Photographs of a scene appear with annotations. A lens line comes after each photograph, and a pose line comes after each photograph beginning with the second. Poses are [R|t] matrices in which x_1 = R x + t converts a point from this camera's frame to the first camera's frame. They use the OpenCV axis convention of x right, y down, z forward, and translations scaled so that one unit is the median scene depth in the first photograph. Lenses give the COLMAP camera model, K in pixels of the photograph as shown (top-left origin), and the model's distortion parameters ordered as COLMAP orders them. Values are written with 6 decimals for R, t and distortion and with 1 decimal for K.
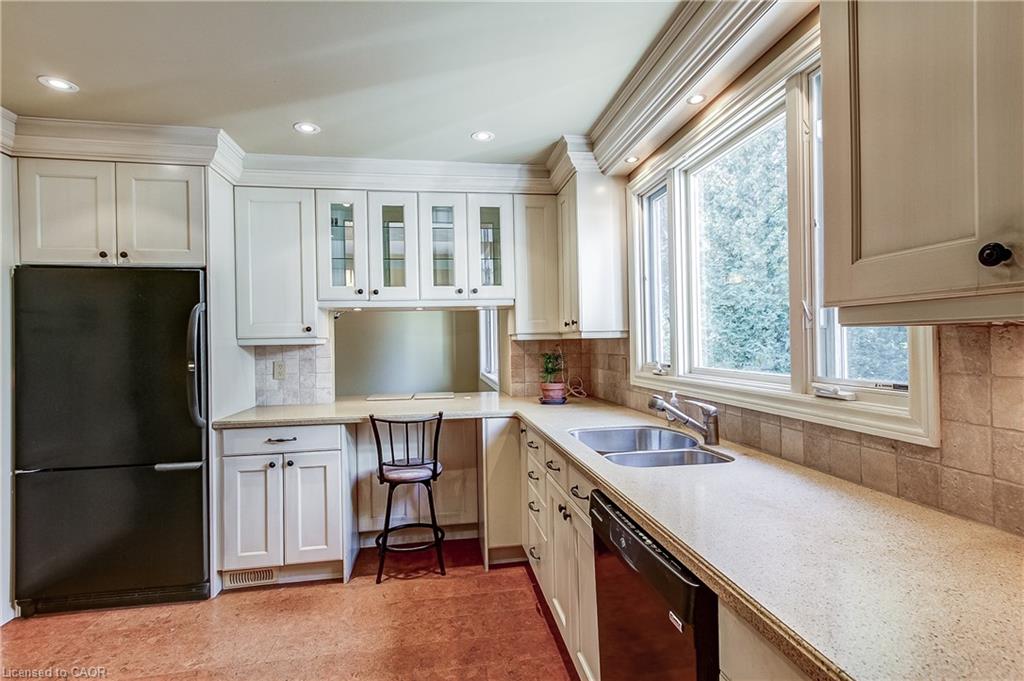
lens RADIAL K [[495.1, 0, 513.0], [0, 495.1, 344.5], [0, 0, 1]] dist [0.000749, 0.000370]
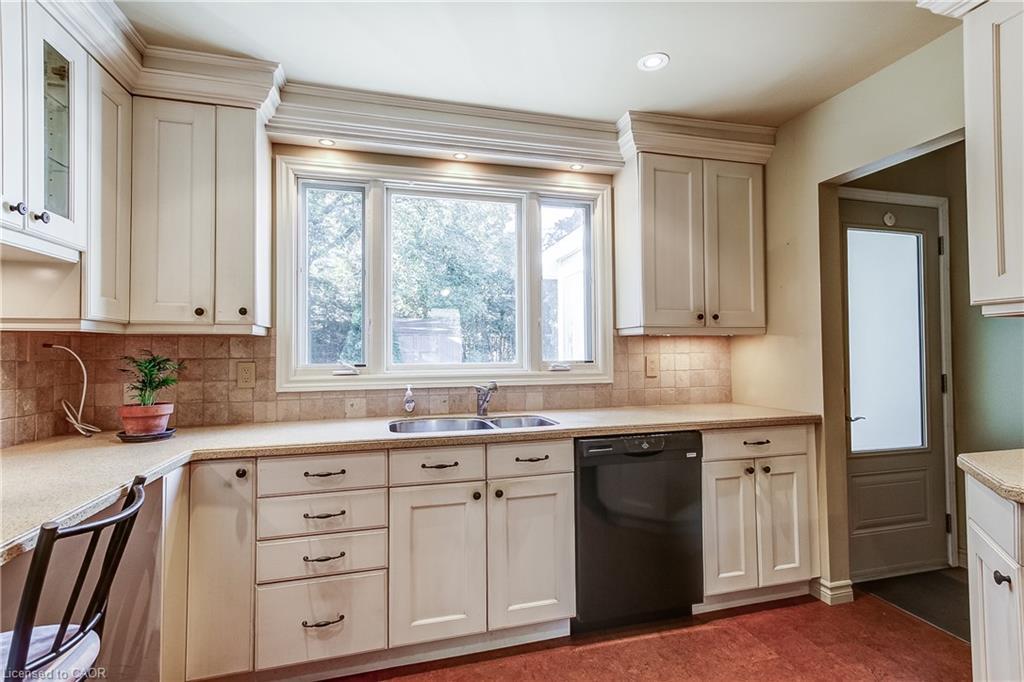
lens RADIAL K [[472.3, 0, 512.3], [0, 472.3, 337.6], [0, 0, 1]] dist [-0.002009, 0.005572]
pose [[-0.103534, 0.038469, 0.993882, -1.274630], [0.010616, 0.999238, -0.037570, 0.048722], [-0.994569, 0.006661, -0.103864, 1.463390]]
